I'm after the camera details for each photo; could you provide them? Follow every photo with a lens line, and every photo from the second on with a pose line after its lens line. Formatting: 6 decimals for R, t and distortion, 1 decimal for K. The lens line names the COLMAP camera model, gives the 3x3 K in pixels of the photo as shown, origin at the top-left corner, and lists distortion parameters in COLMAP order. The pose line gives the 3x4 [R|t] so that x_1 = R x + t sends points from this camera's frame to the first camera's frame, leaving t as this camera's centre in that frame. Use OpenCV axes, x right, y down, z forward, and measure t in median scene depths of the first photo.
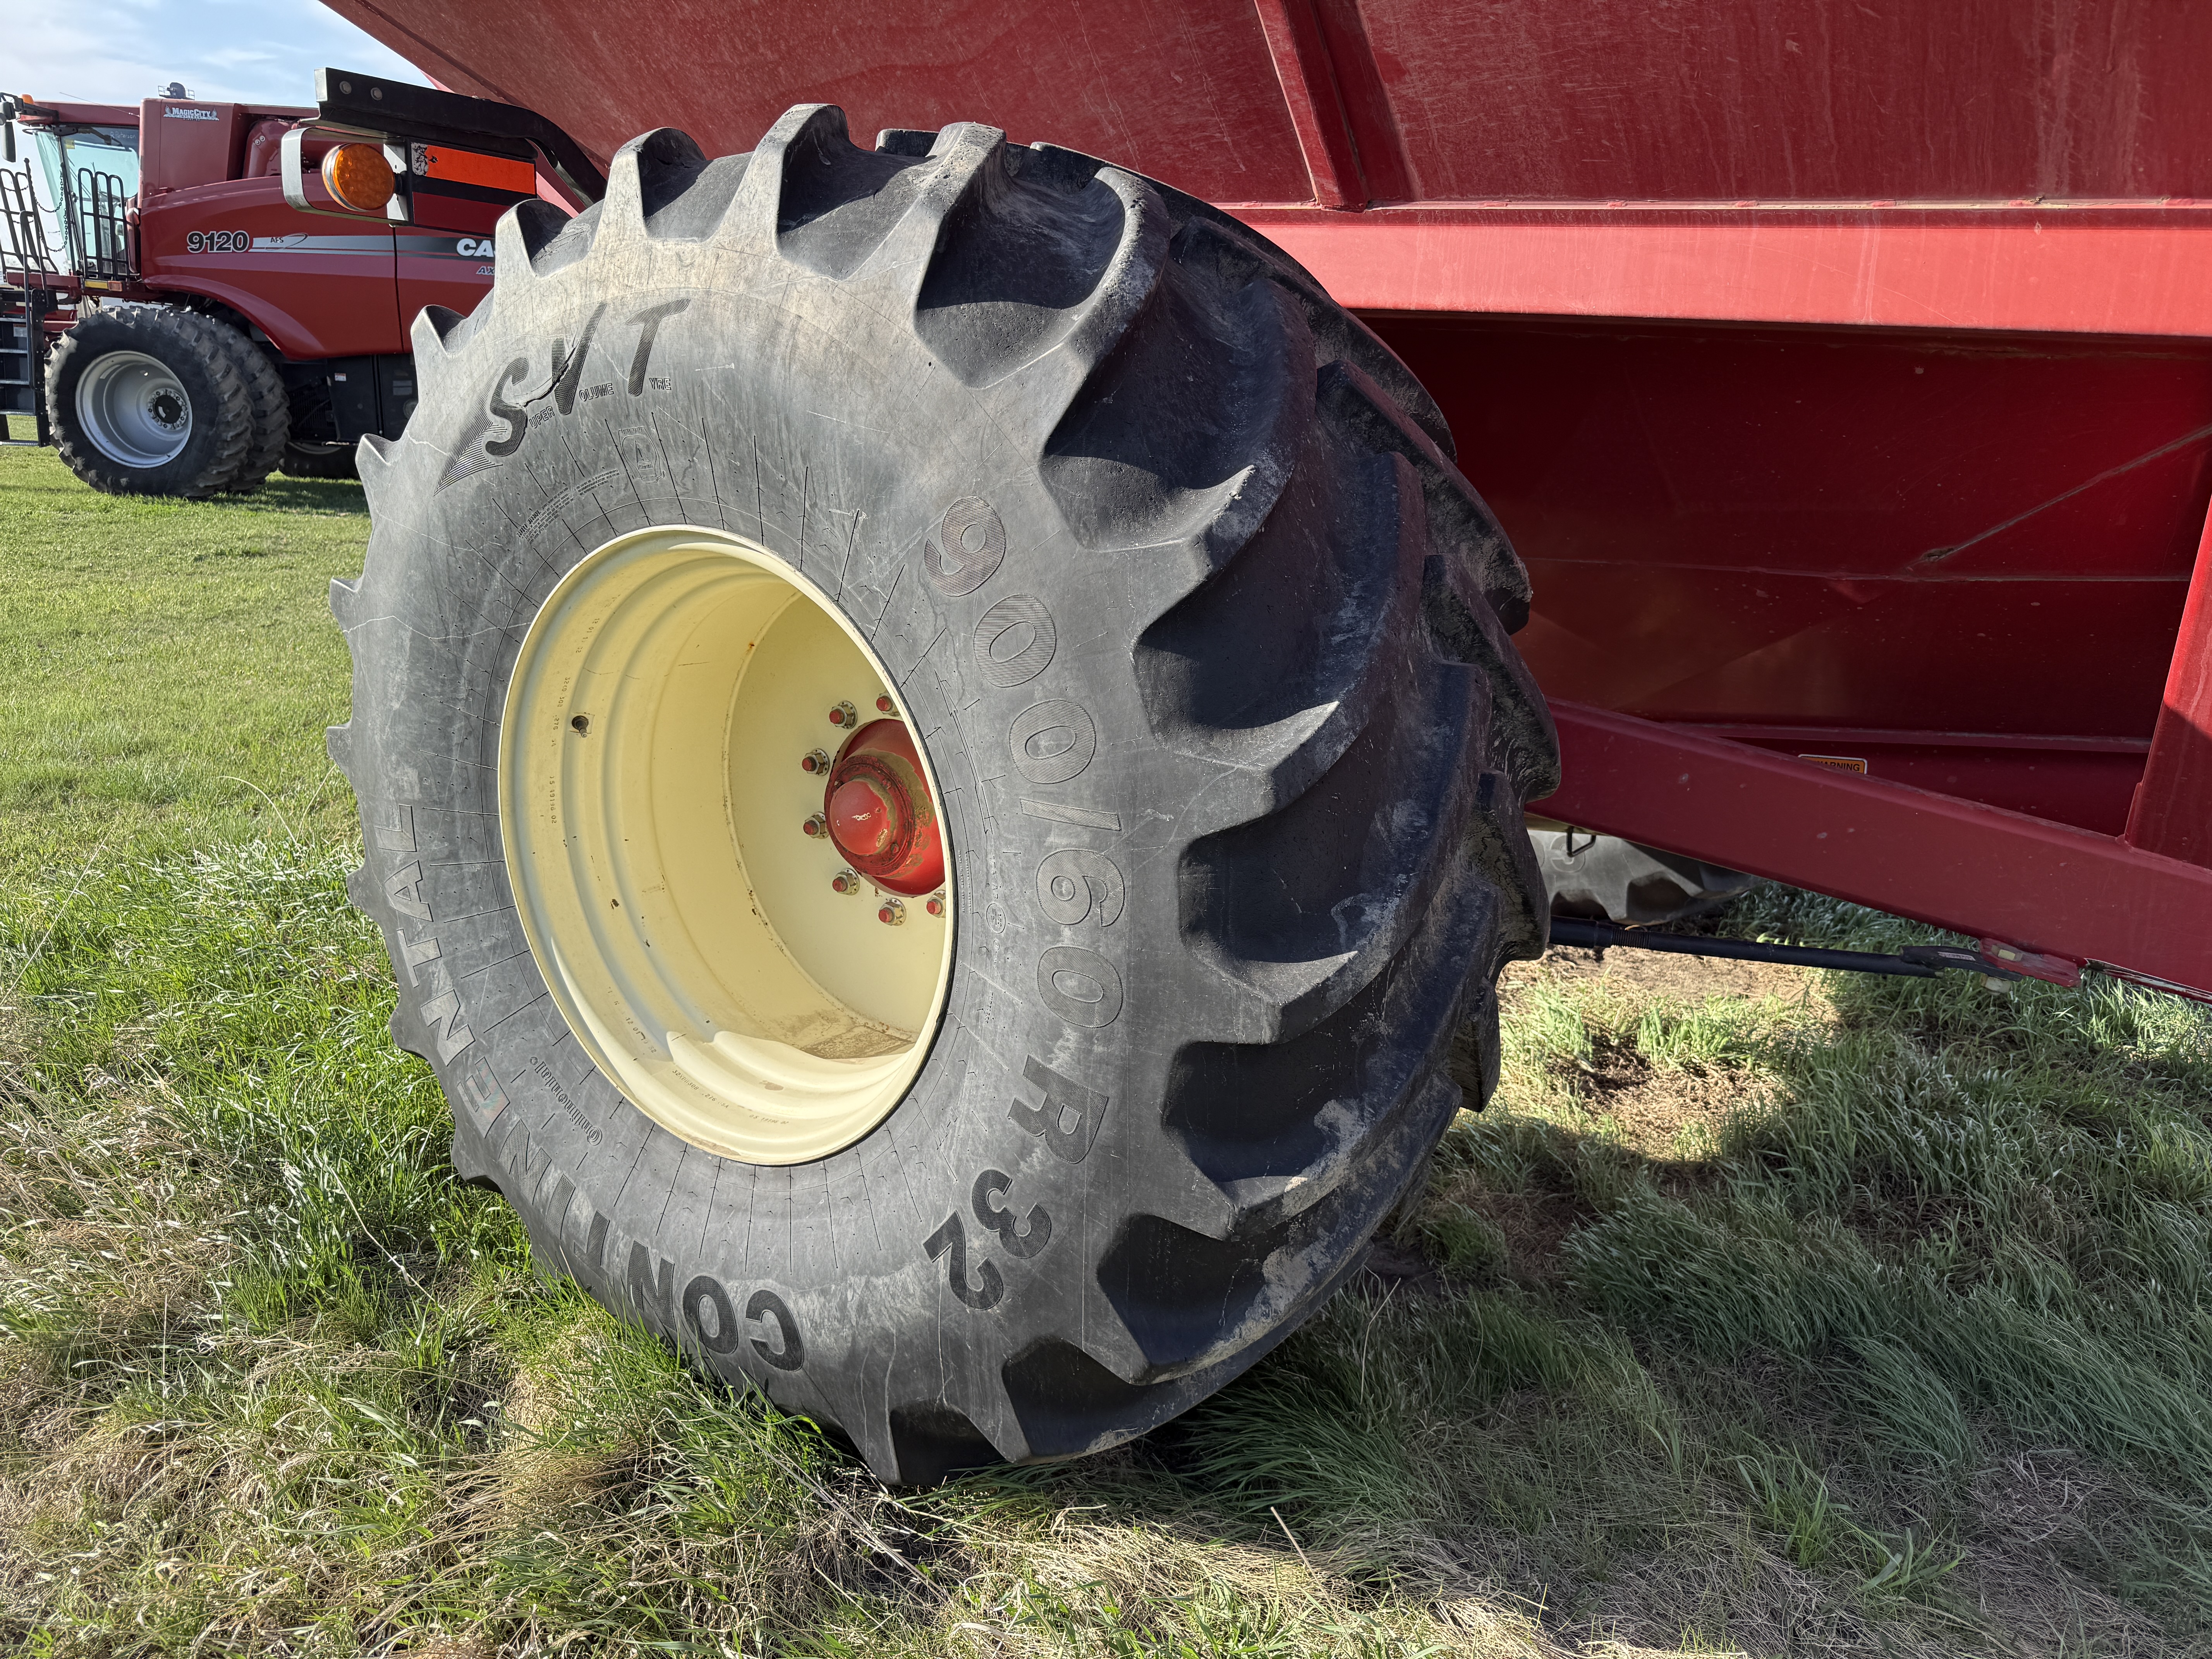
lens RADIAL K [[1551.3, 0, 1116.6], [0, 1551.3, 841.7], [0, 0, 1]] dist [0.057968, -0.062599]
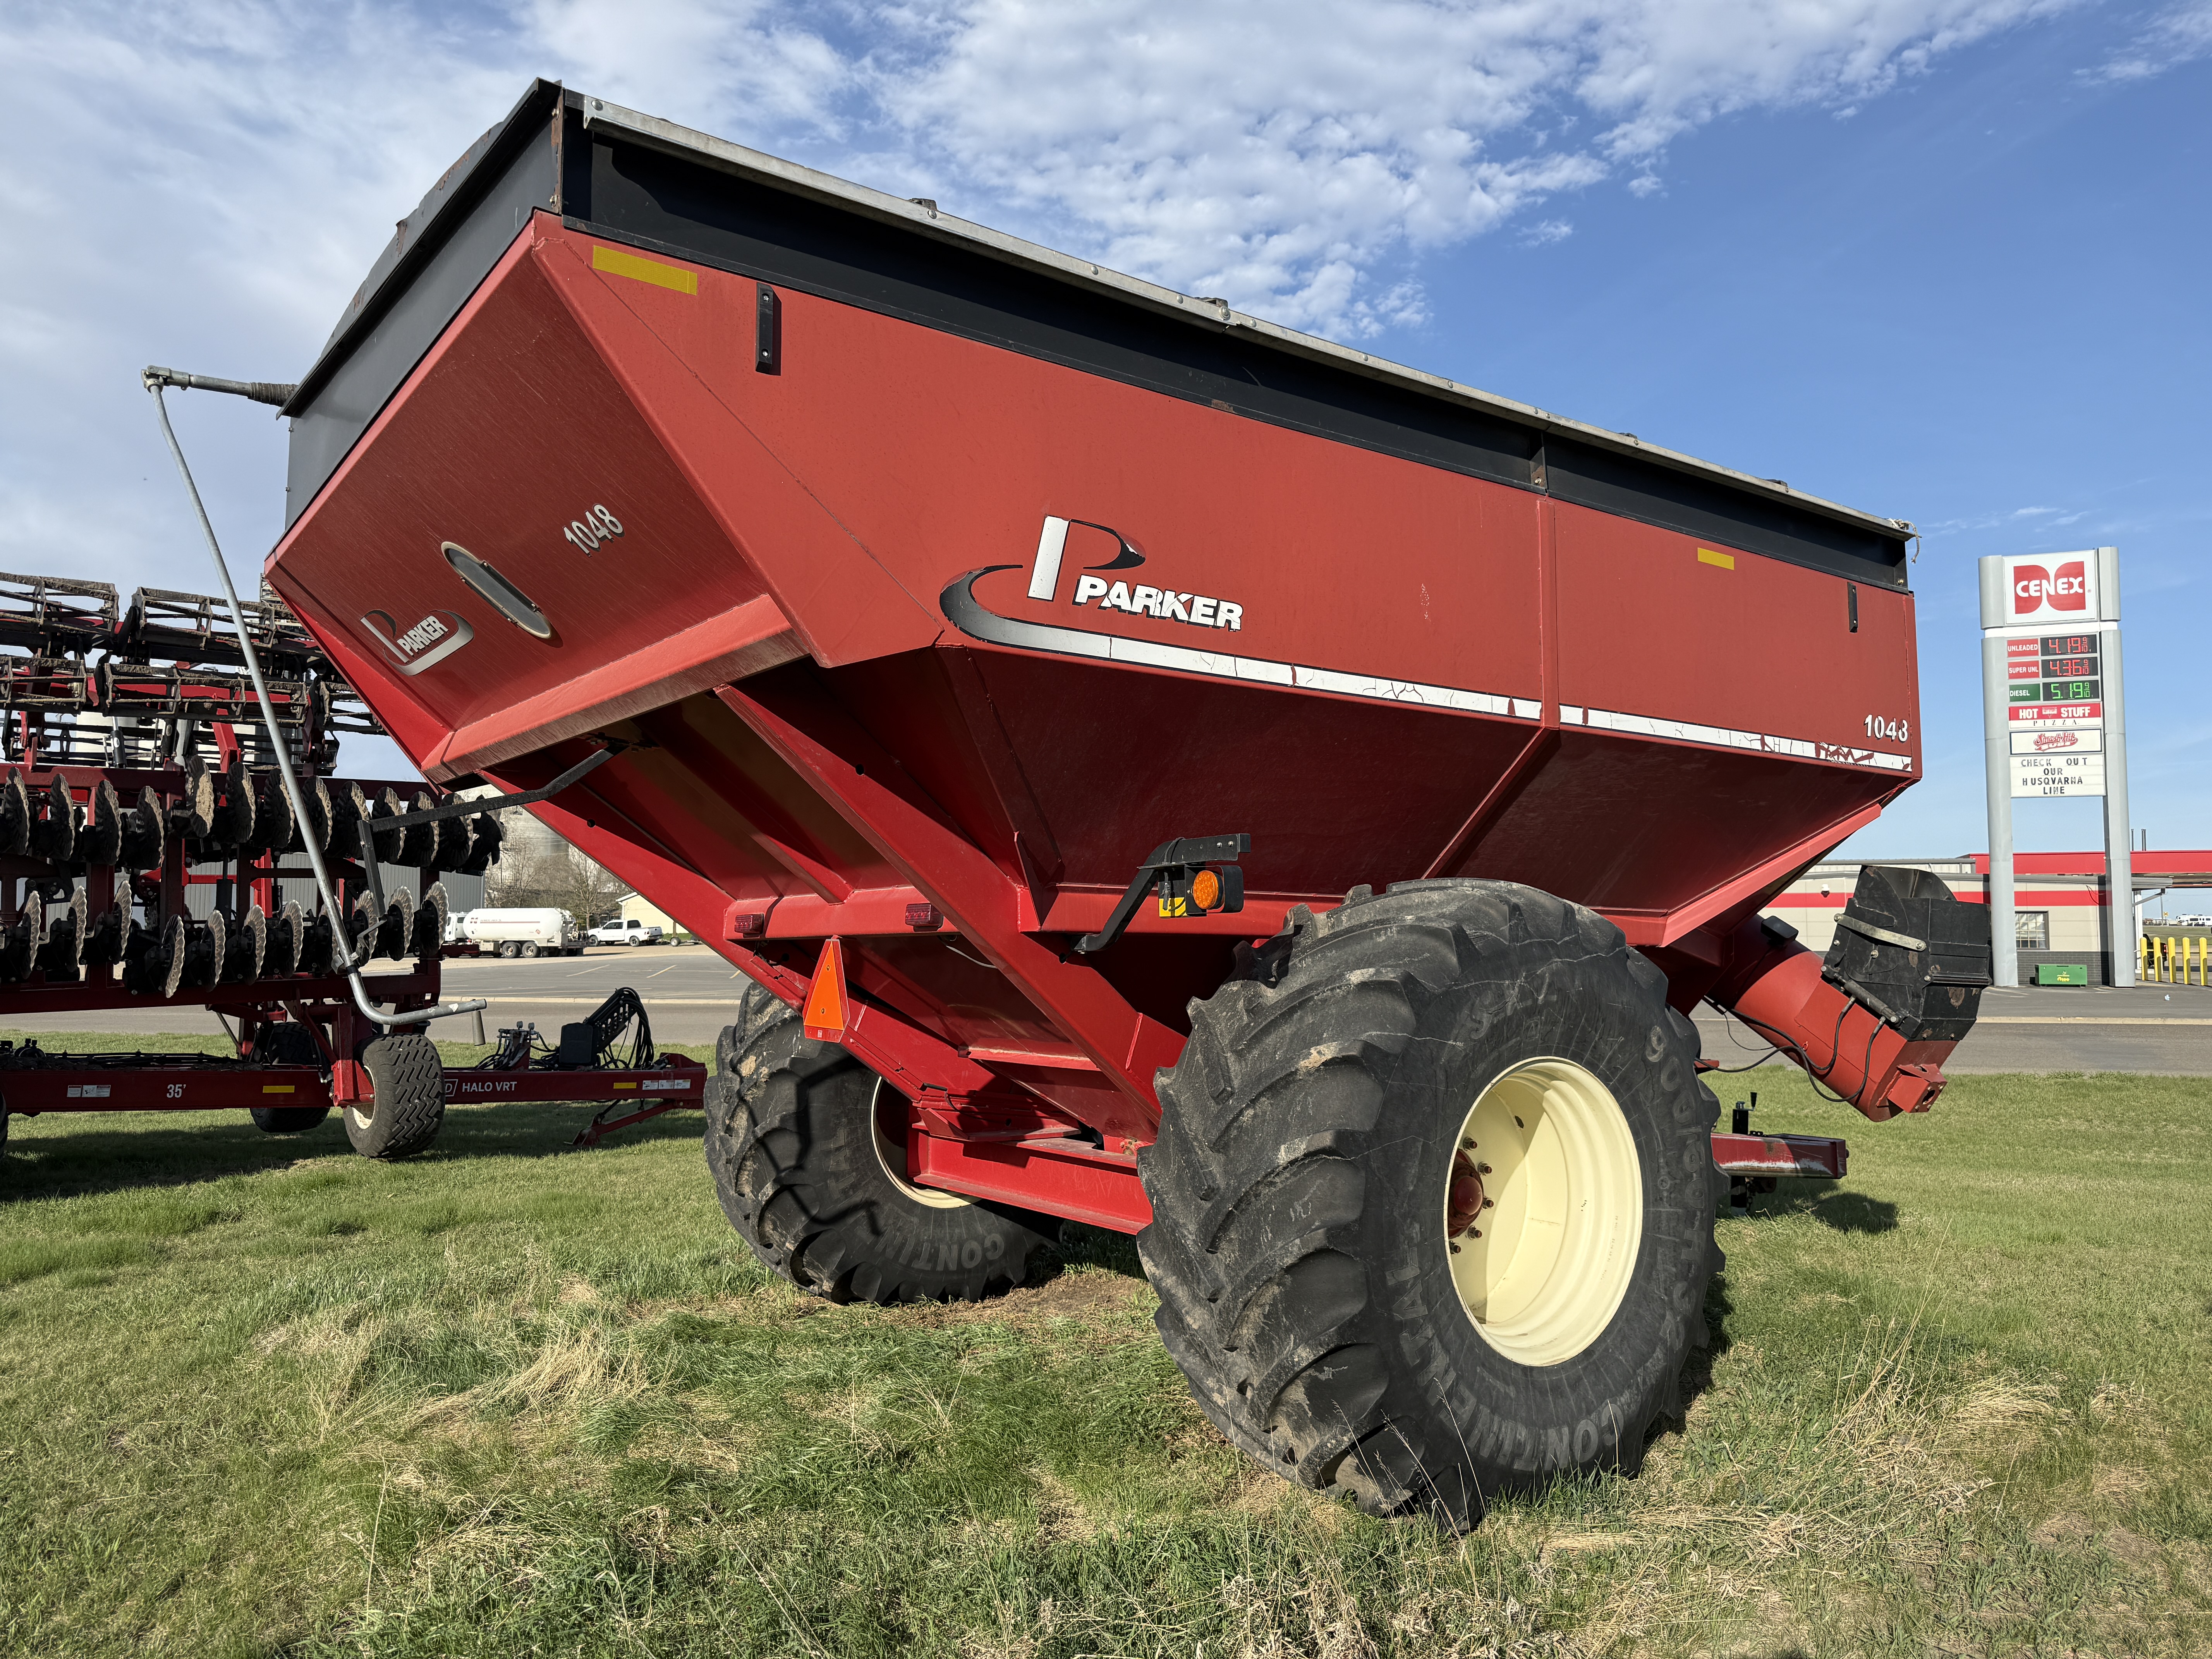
lens RADIAL K [[1551.3, 0, 1095.9], [0, 1551.3, 830.6], [0, 0, 1]] dist [0.057968, -0.062599]
pose [[0.353572, 0.008192, 0.935371, -2.532850], [0.269729, 0.956594, -0.110335, -0.426198], [-0.895675, 0.291308, 0.336015, 0.694610]]
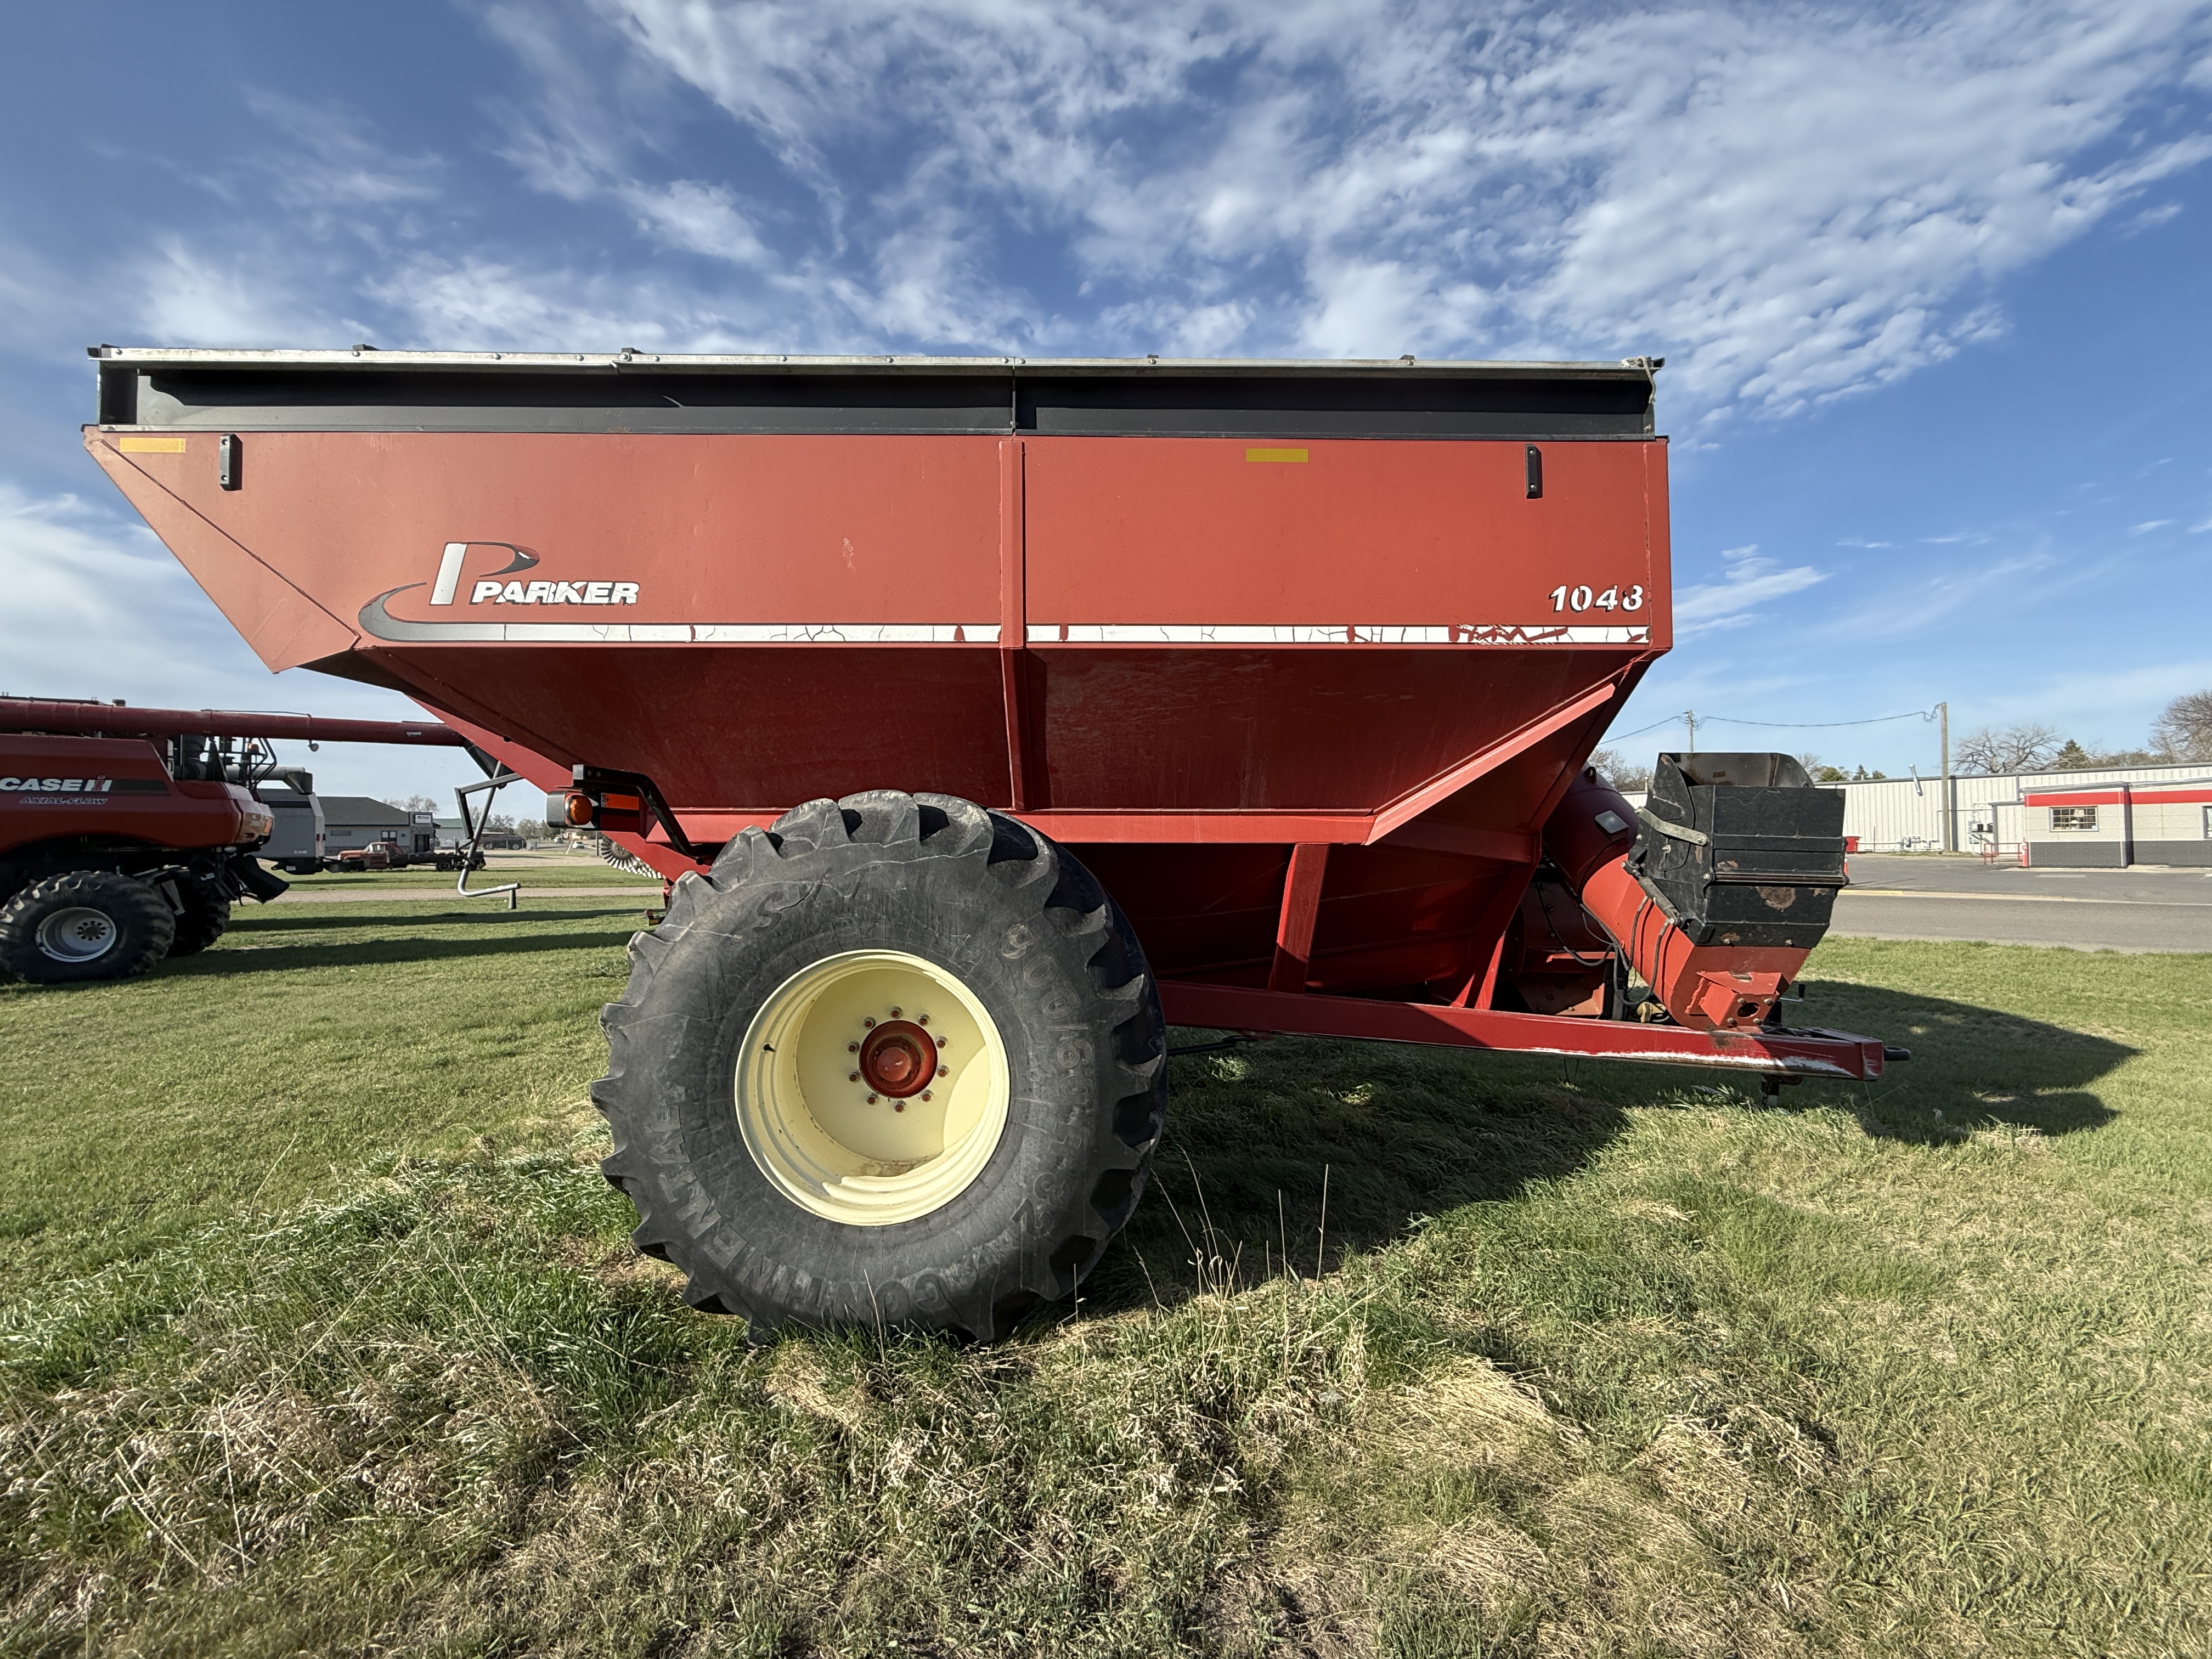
lens RADIAL K [[880.4, 0, 1100.3], [0, 880.4, 827.9], [0, 0, 1]] dist [-0.003019, 0.001591]
pose [[0.819716, -0.055144, 0.570109, -0.731057], [0.209768, 0.955103, -0.209226, -0.015518], [-0.532975, 0.291097, 0.794481, -0.361875]]
